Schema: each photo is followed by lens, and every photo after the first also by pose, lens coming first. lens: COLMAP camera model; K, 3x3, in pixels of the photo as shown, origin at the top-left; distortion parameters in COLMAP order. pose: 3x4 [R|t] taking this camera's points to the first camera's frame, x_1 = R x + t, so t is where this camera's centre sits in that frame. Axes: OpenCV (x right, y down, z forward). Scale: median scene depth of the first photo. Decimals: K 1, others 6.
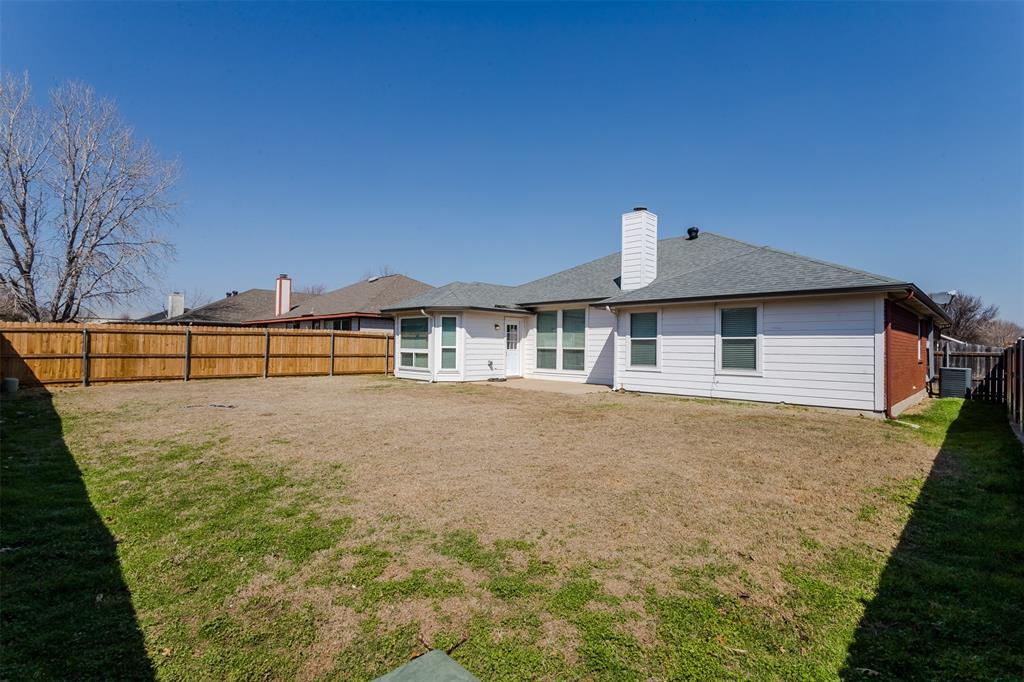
lens RADIAL K [[491.8, 0, 504.7], [0, 491.8, 341.4], [0, 0, 1]] dist [-0.010460, 0.005149]
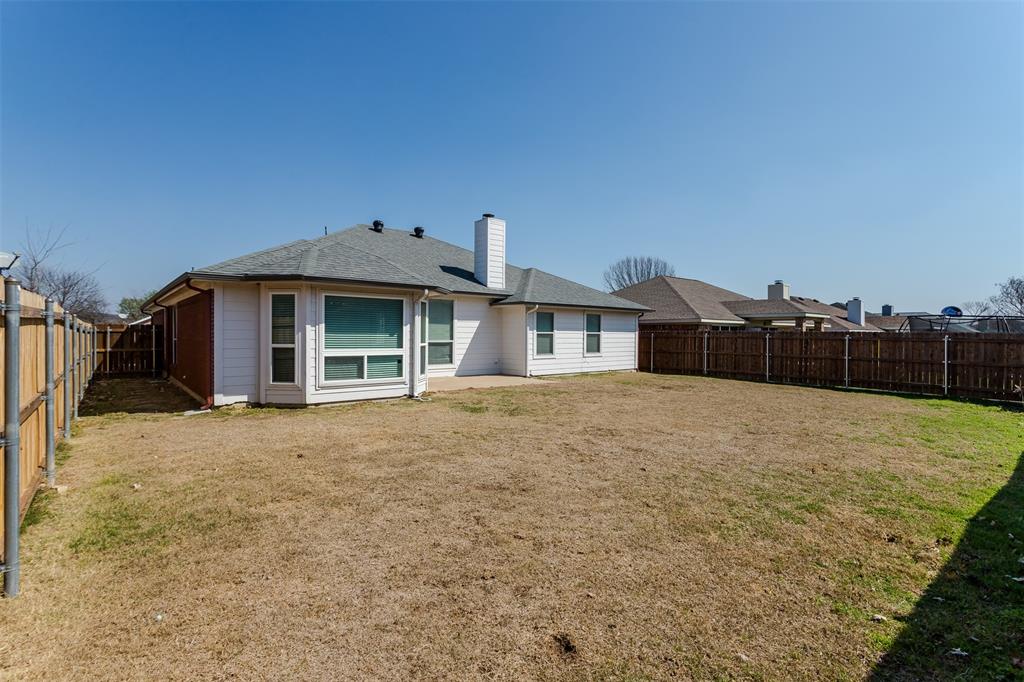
lens RADIAL K [[491.8, 0, 515.6], [0, 491.8, 338.5], [0, 0, 1]] dist [-0.010460, 0.005149]
pose [[0.071870, -0.021412, 0.997184, -0.809708], [-0.016564, 0.999606, 0.022657, -0.015072], [-0.997276, -0.018145, 0.071487, 0.815554]]
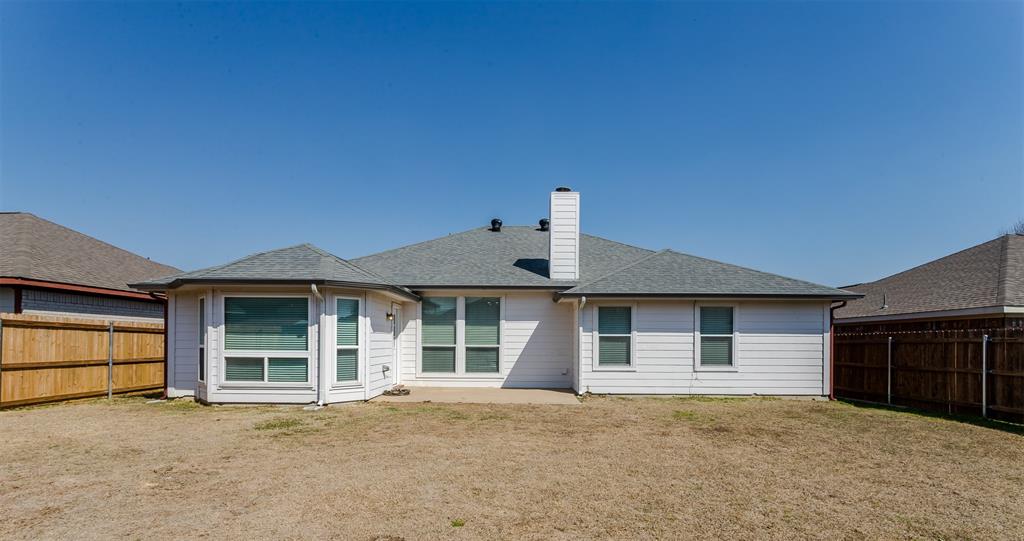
lens RADIAL K [[490.5, 0, 511.6], [0, 490.5, 332.7], [0, 0, 1]] dist [-0.001414, 0.000389]
pose [[0.710239, 0.003182, 0.703953, -0.406612], [-0.004817, 0.999988, 0.000339, -0.007955], [-0.703944, -0.003632, 0.710246, 0.406086]]
